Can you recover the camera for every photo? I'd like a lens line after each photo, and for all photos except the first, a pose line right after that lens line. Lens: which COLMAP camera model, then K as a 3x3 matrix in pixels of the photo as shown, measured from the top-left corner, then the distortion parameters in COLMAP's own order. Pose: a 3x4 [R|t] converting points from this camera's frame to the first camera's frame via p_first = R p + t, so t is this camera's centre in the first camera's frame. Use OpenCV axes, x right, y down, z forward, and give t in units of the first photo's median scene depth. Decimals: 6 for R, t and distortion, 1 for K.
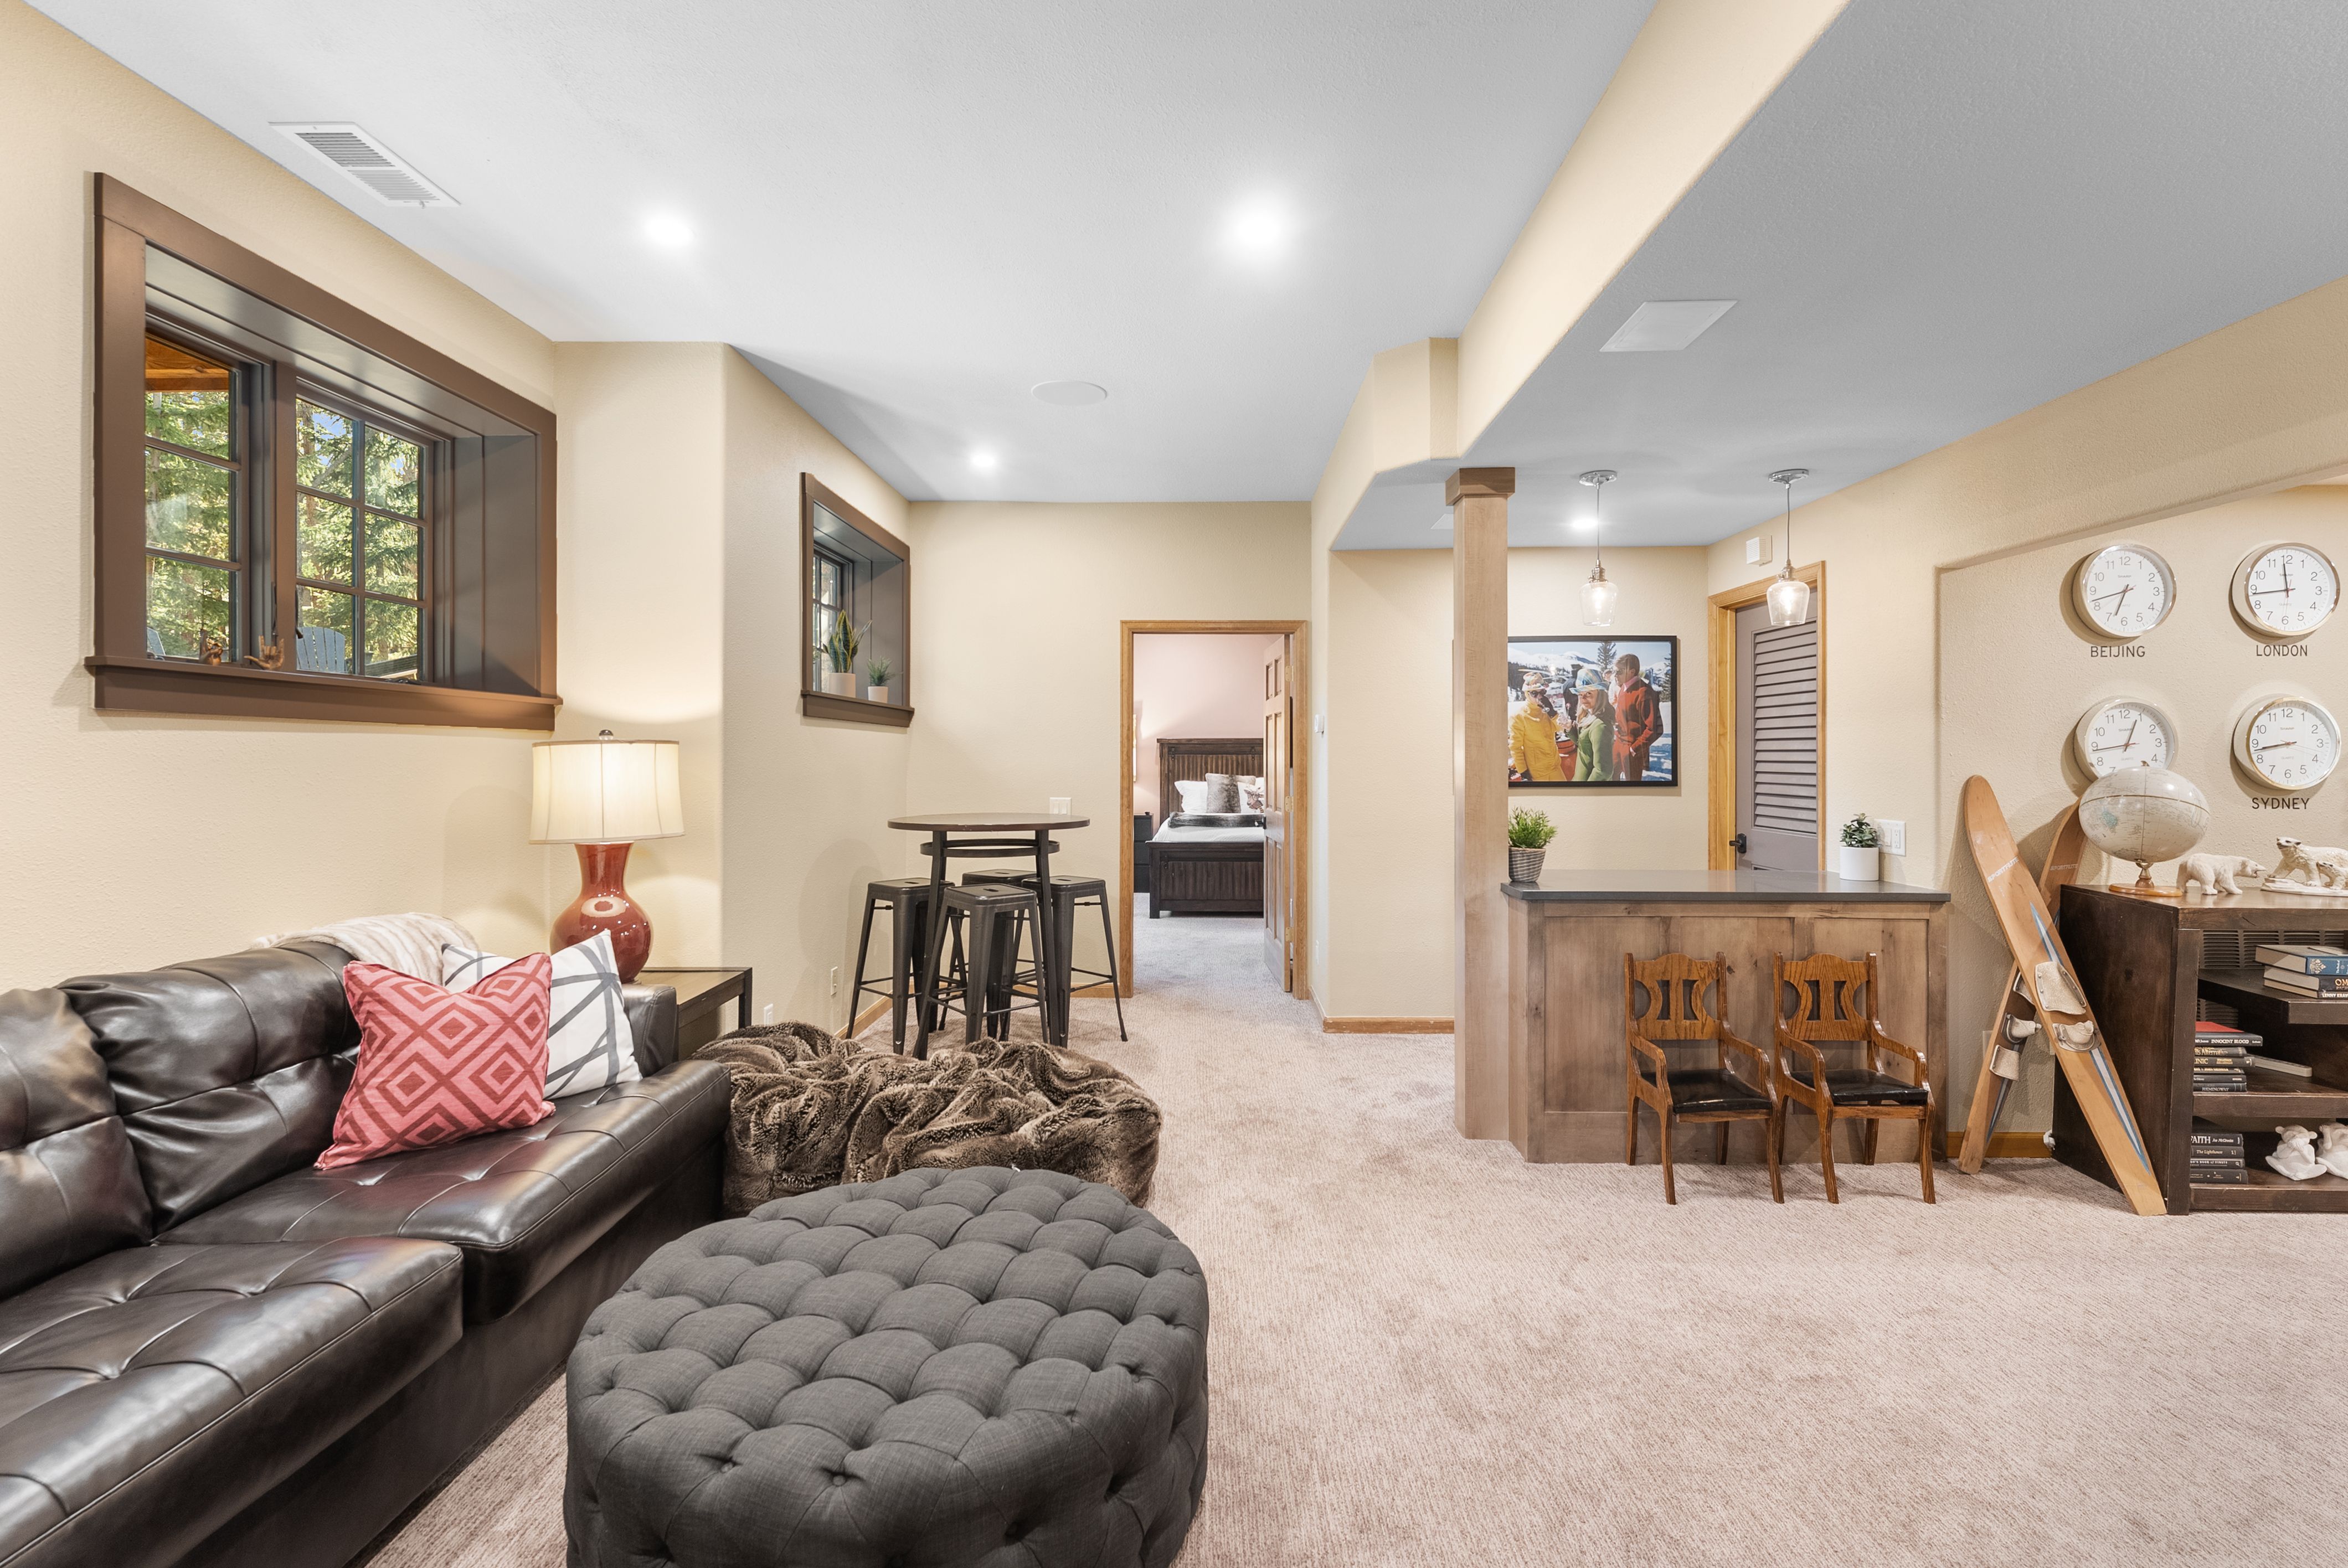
lens RADIAL K [[1018.4, 0, 1178.3], [0, 1018.4, 760.1], [0, 0, 1]] dist [-0.001103, -0.000820]
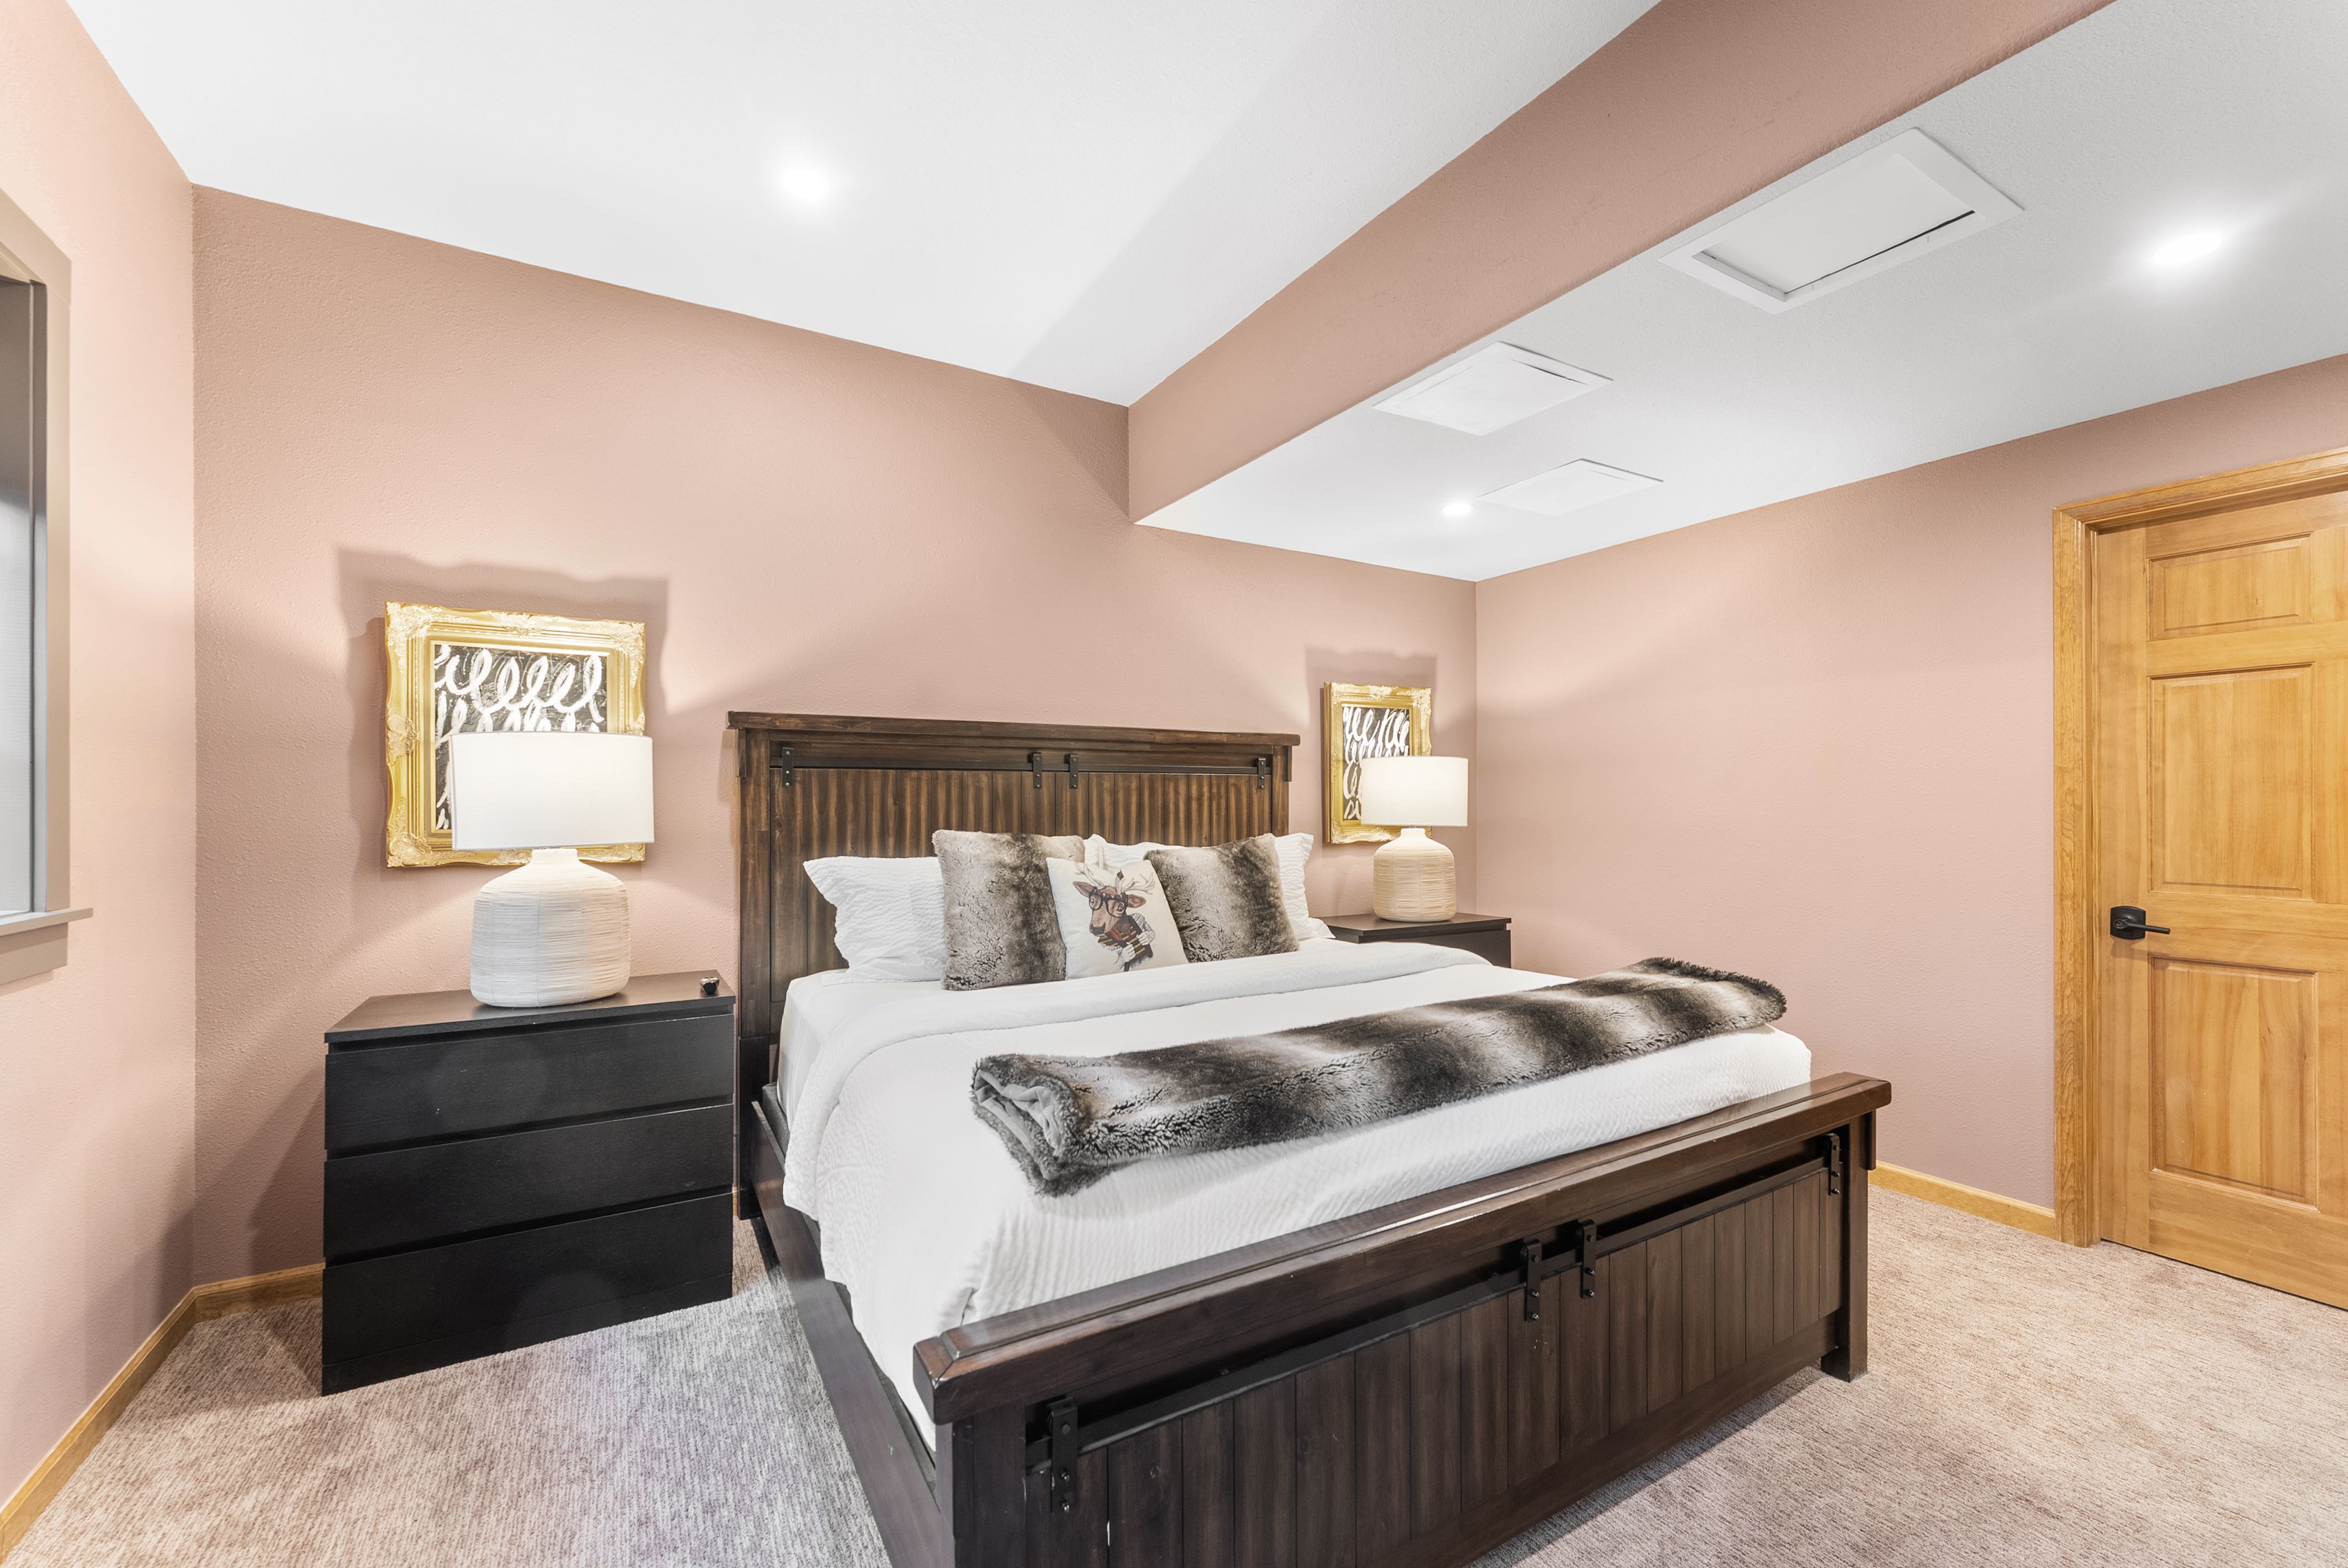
lens RADIAL K [[960.1, 0, 1175.4], [0, 960.1, 782.1], [0, 0, 1]] dist [-0.002314, 0.001397]
pose [[0.852296, -0.004484, 0.523041, -0.057385], [0.002046, 0.999984, 0.005239, -0.002221], [-0.523056, -0.003395, 0.852292, 0.720781]]
